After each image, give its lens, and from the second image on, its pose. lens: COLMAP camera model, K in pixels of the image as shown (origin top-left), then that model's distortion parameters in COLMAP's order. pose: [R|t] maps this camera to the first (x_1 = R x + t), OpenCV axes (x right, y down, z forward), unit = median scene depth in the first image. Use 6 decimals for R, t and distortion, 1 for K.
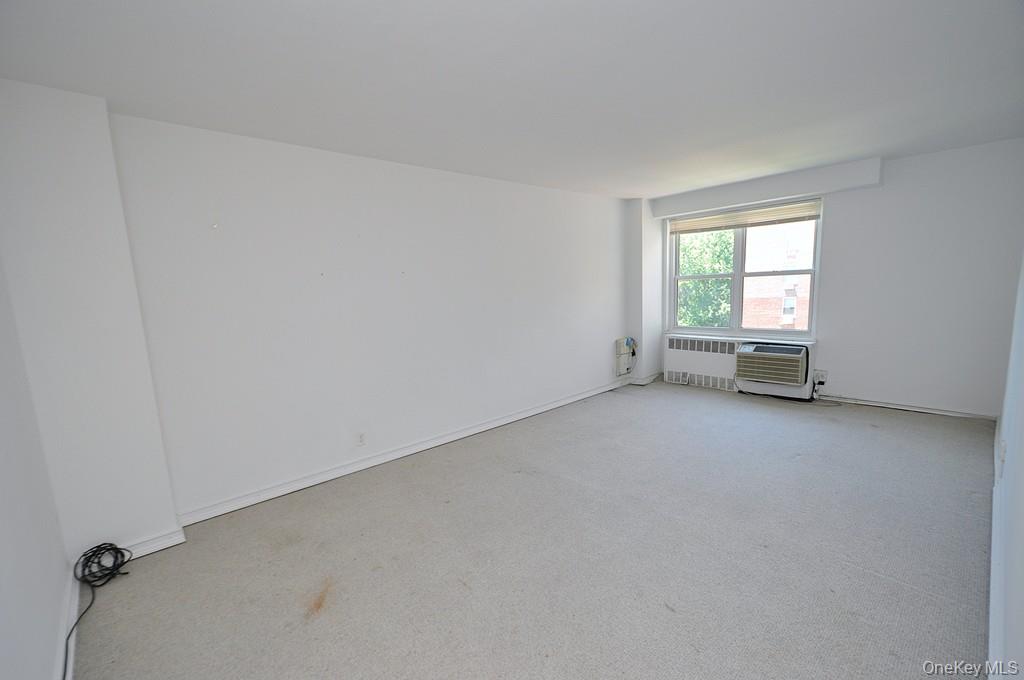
lens RADIAL K [[445.0, 0, 508.0], [0, 445.0, 351.0], [0, 0, 1]] dist [0.001322, -0.000249]
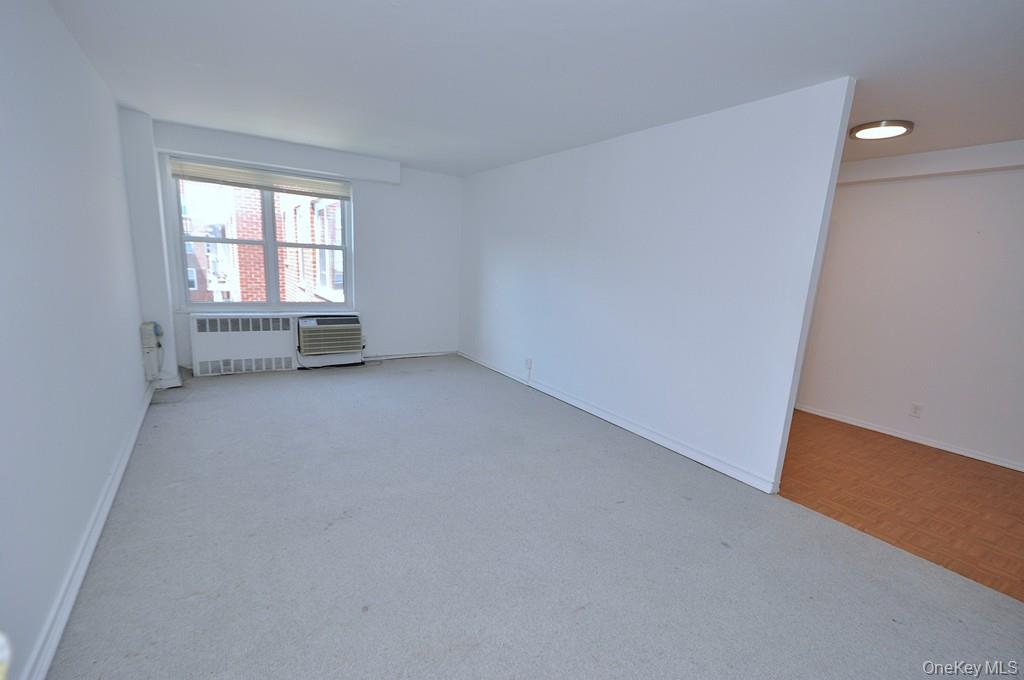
lens RADIAL K [[453.9, 0, 511.1], [0, 453.9, 351.7], [0, 0, 1]] dist [-0.000215, -0.001084]
pose [[0.171584, -0.142266, 0.974843, -0.345964], [0.080850, 0.988214, 0.129987, -0.034490], [-0.981846, 0.056513, 0.181064, 0.375812]]
